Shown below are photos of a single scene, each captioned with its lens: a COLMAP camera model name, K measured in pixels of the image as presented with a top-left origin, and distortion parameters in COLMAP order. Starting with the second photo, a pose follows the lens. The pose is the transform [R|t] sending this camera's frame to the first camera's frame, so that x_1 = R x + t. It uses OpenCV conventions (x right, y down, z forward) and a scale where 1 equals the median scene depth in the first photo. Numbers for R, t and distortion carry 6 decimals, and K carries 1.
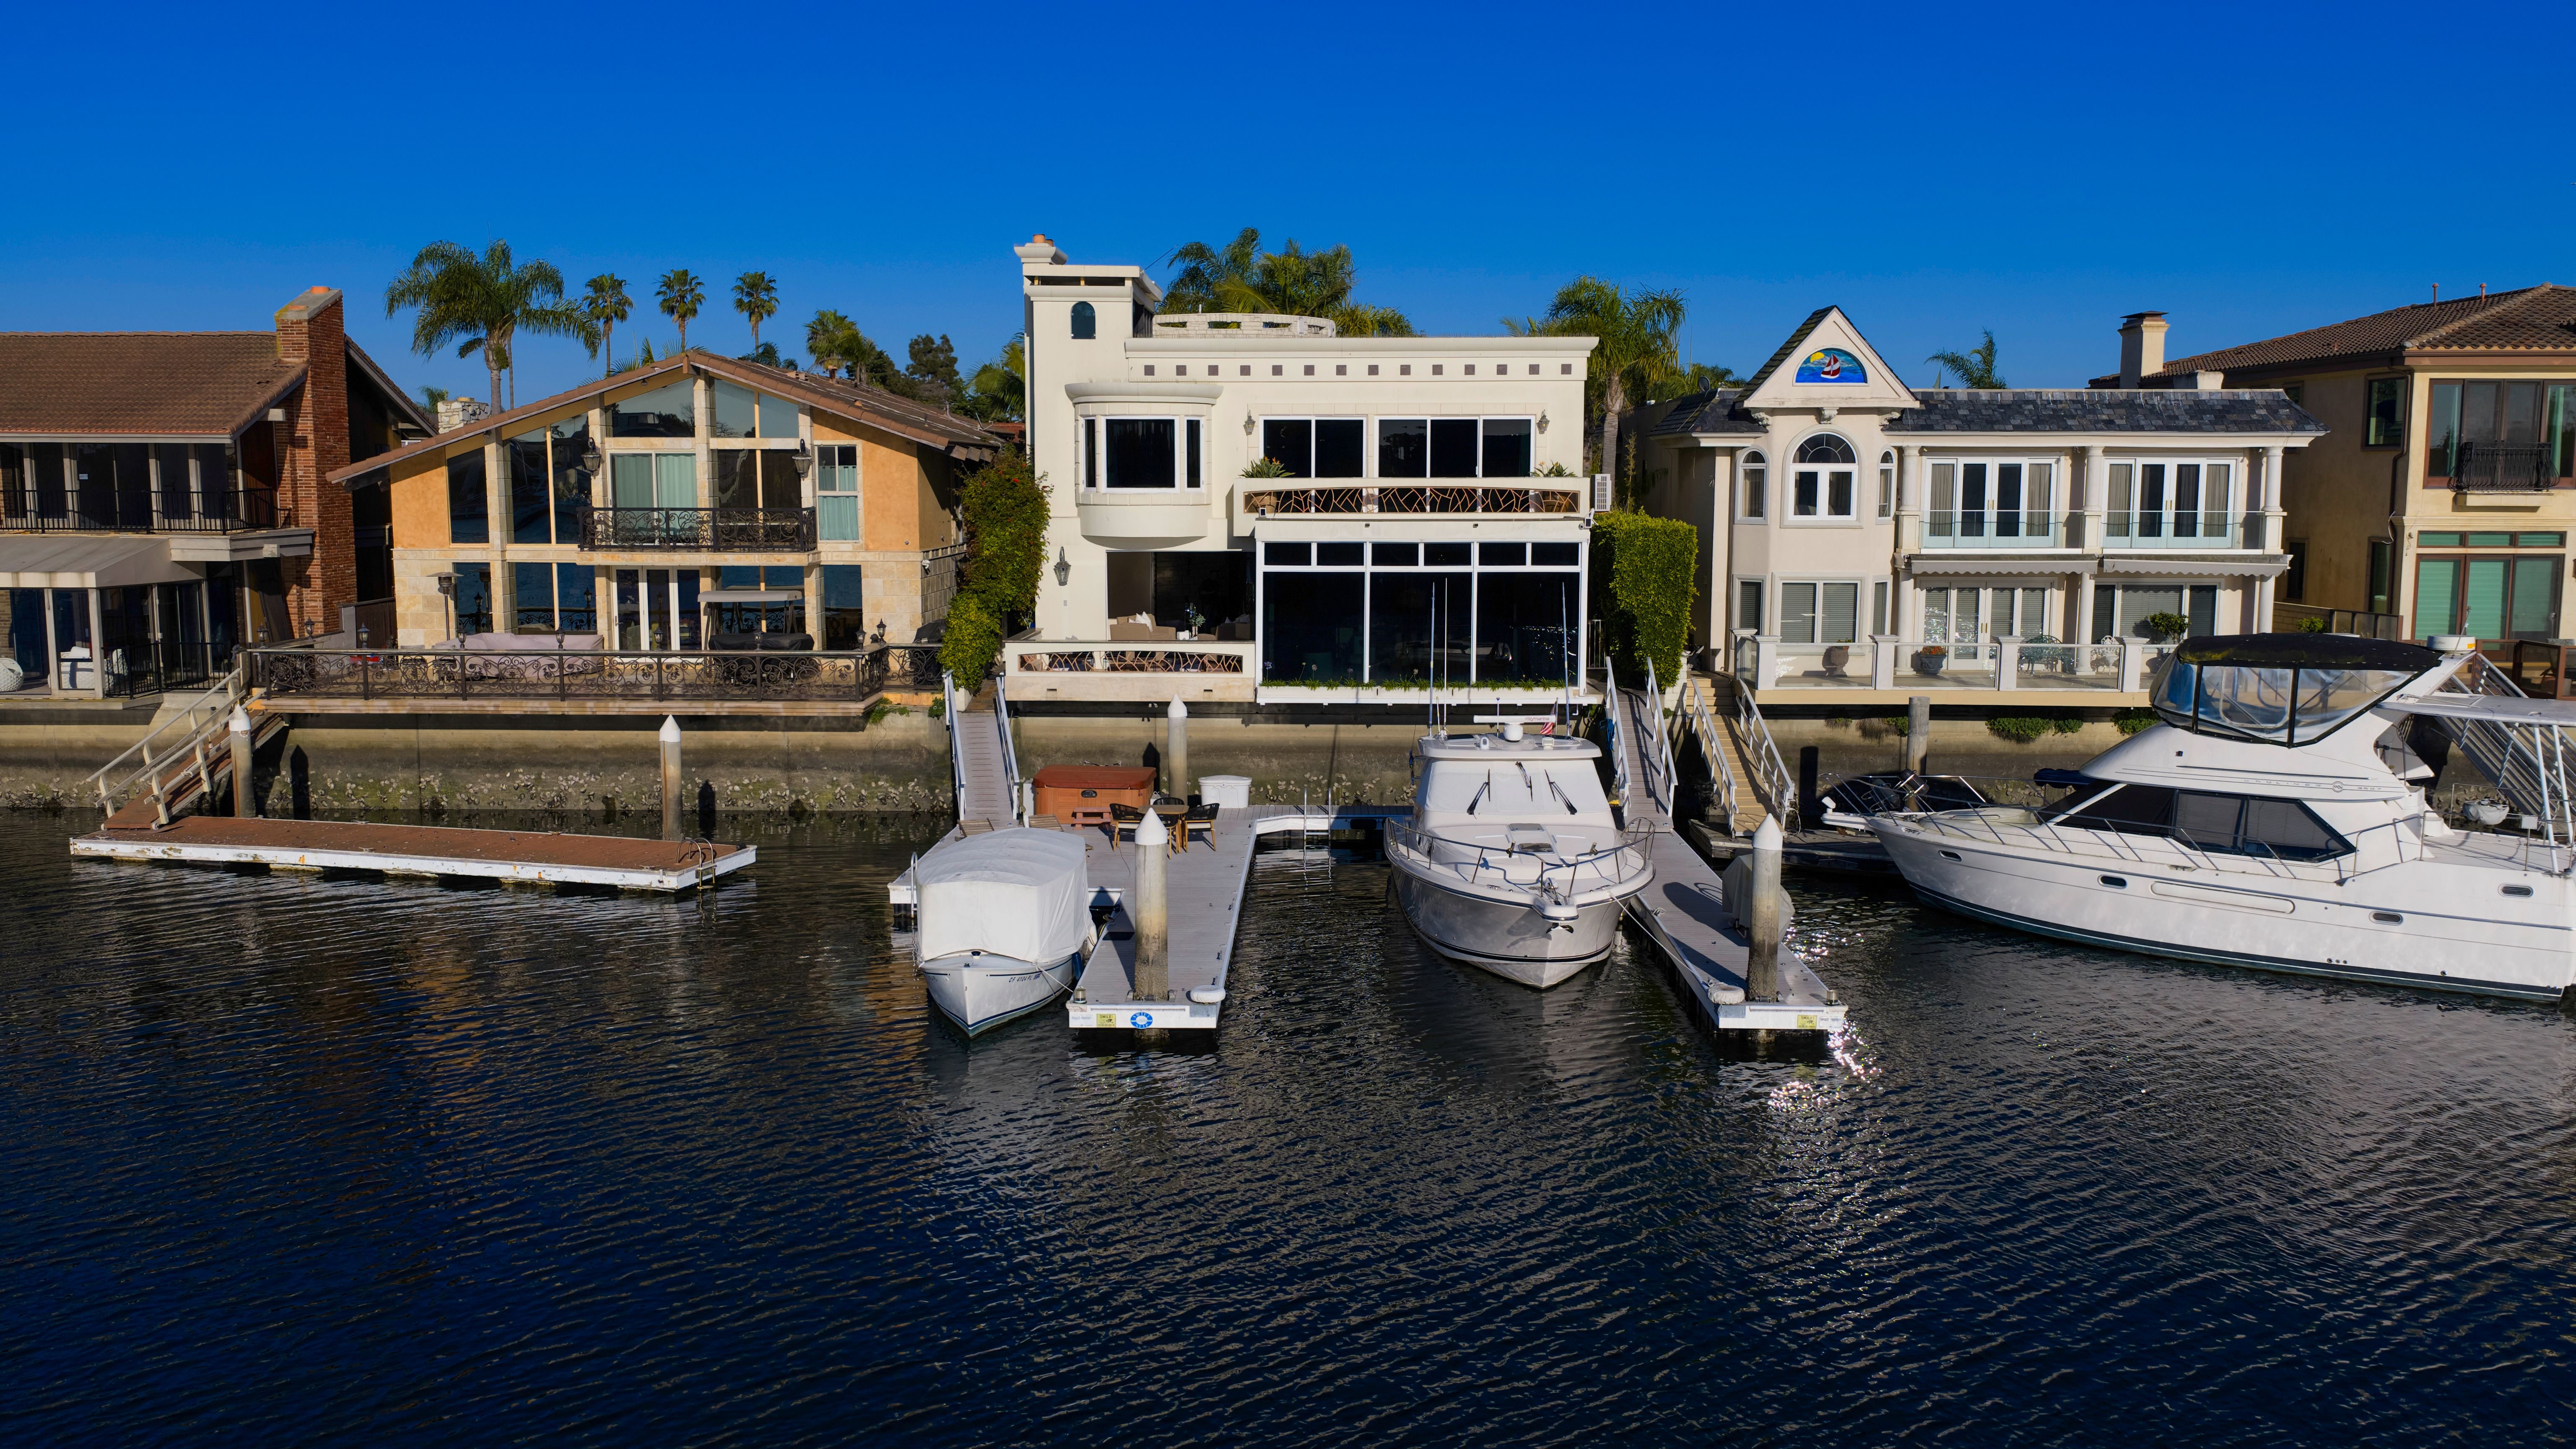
lens RADIAL K [[2108.8, 0, 1308.5], [0, 2108.8, 721.6], [0, 0, 1]] dist [0.005099, -0.002360]
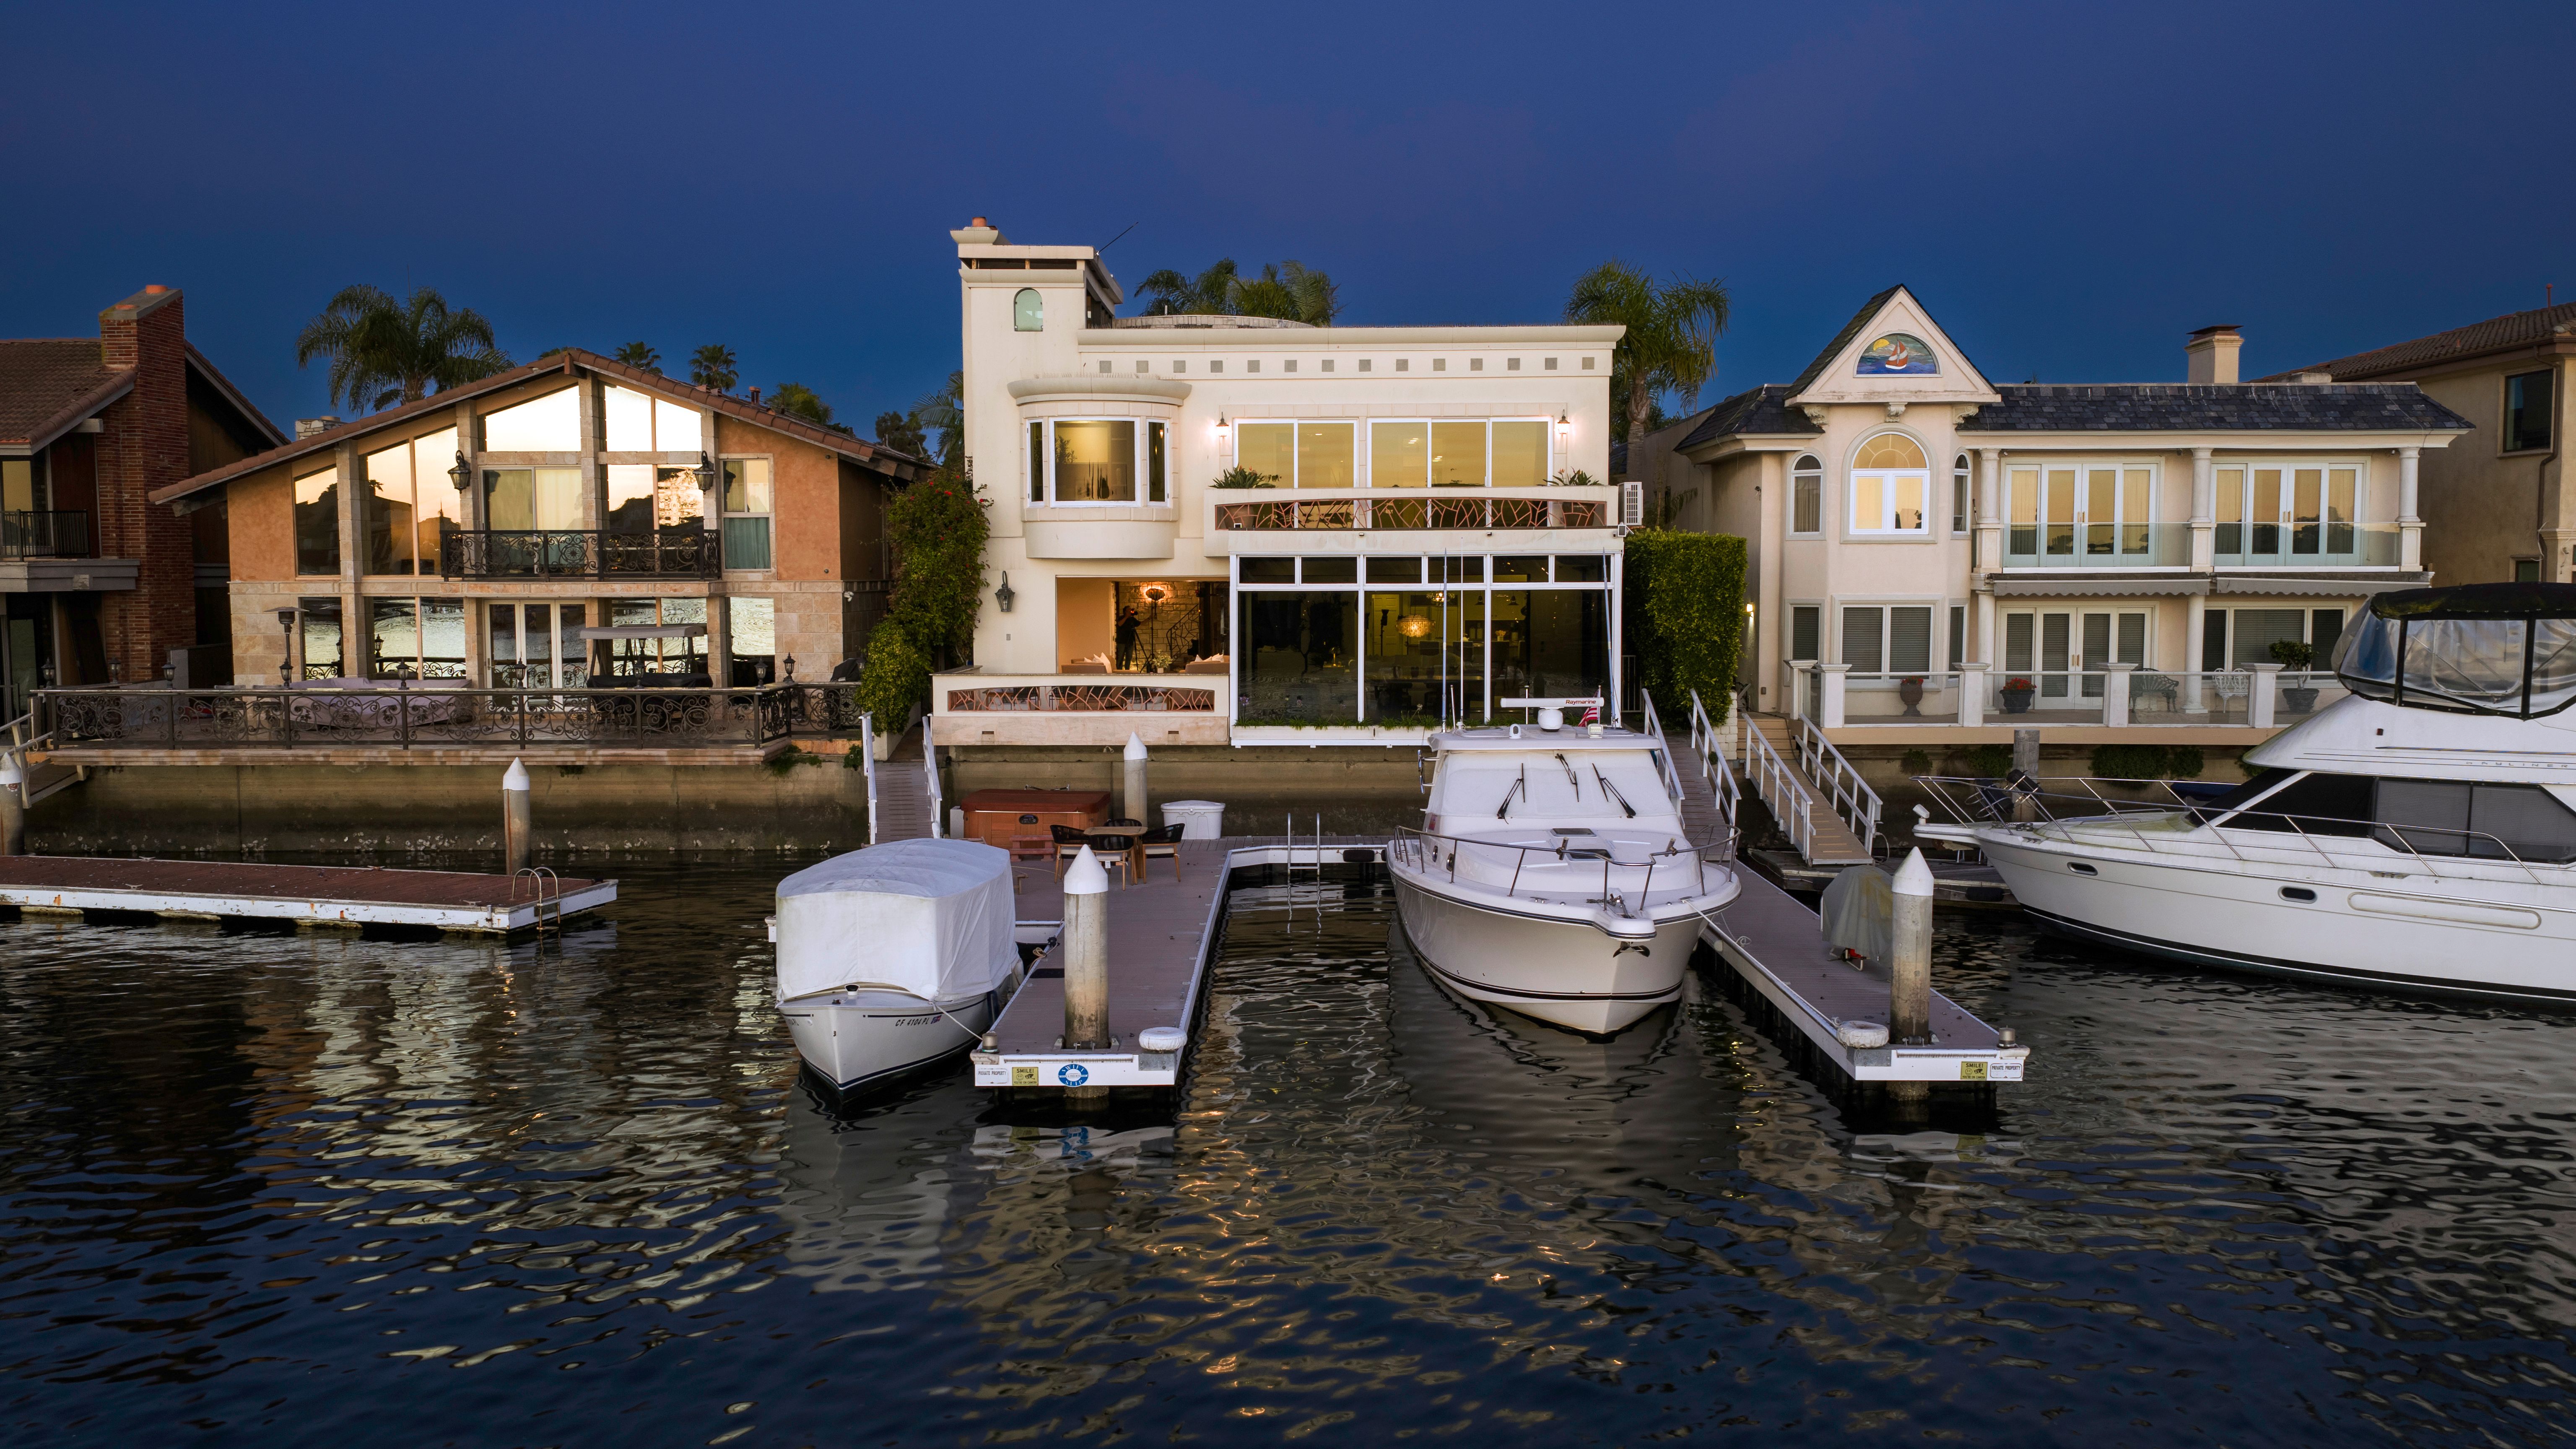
lens RADIAL K [[2179.9, 0, 1288.0], [0, 2179.9, 724.5], [0, 0, 1]] dist [-0.008482, 0.006307]
pose [[0.999977, -0.006846, -0.000303, -0.001463], [0.006815, 0.998141, -0.060566, 0.034224], [0.000717, 0.060563, 0.998164, 0.120247]]
